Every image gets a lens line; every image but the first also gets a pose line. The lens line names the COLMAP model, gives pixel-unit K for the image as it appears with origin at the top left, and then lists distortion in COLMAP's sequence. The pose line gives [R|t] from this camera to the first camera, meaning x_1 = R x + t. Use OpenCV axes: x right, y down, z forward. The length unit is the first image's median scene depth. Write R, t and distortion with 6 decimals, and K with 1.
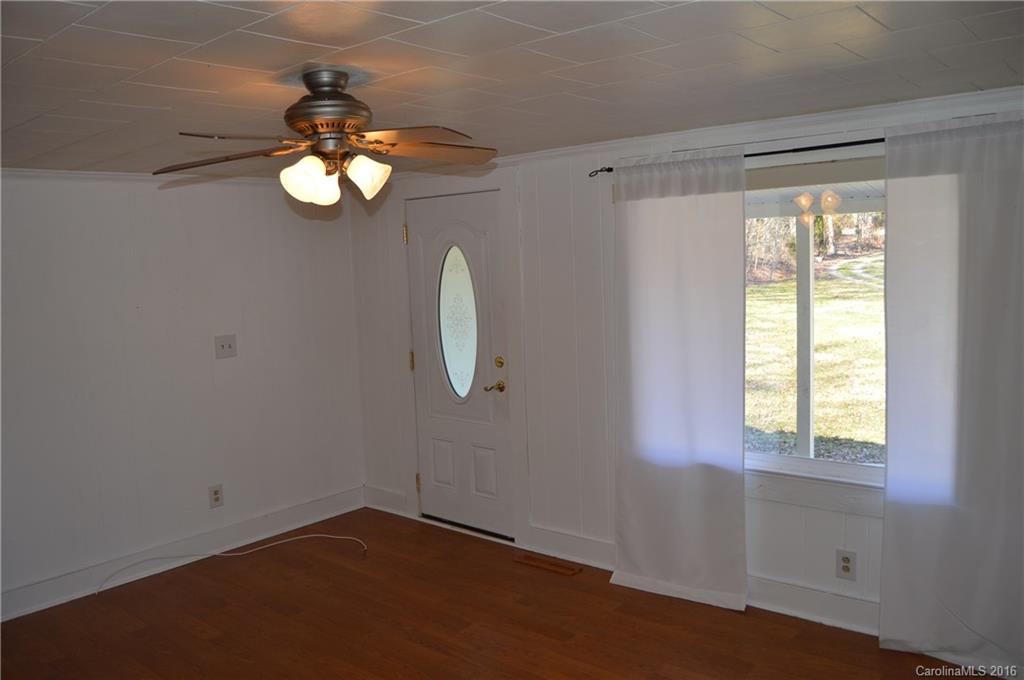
lens RADIAL K [[815.8, 0, 515.6], [0, 815.8, 337.5], [0, 0, 1]] dist [-0.095300, 0.040289]
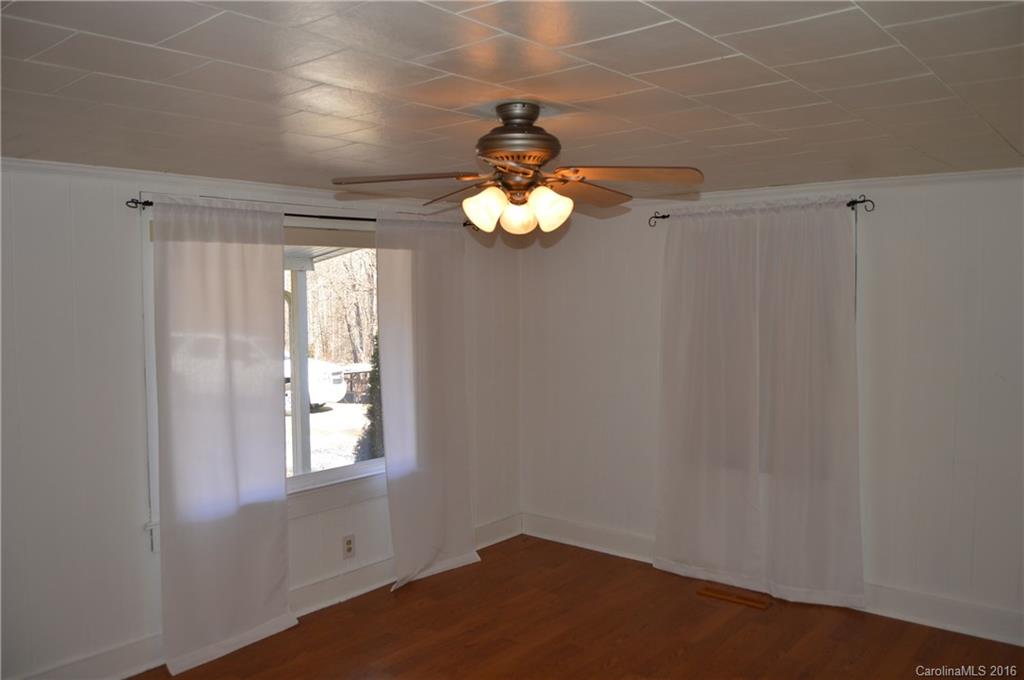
lens RADIAL K [[815.8, 0, 515.6], [0, 815.8, 337.5], [0, 0, 1]] dist [-0.095300, 0.040289]
pose [[-0.014801, -0.017059, 0.999745, -0.855427], [0.107688, 0.994012, 0.018555, -0.039509], [-0.994075, 0.107935, -0.012875, 0.710057]]
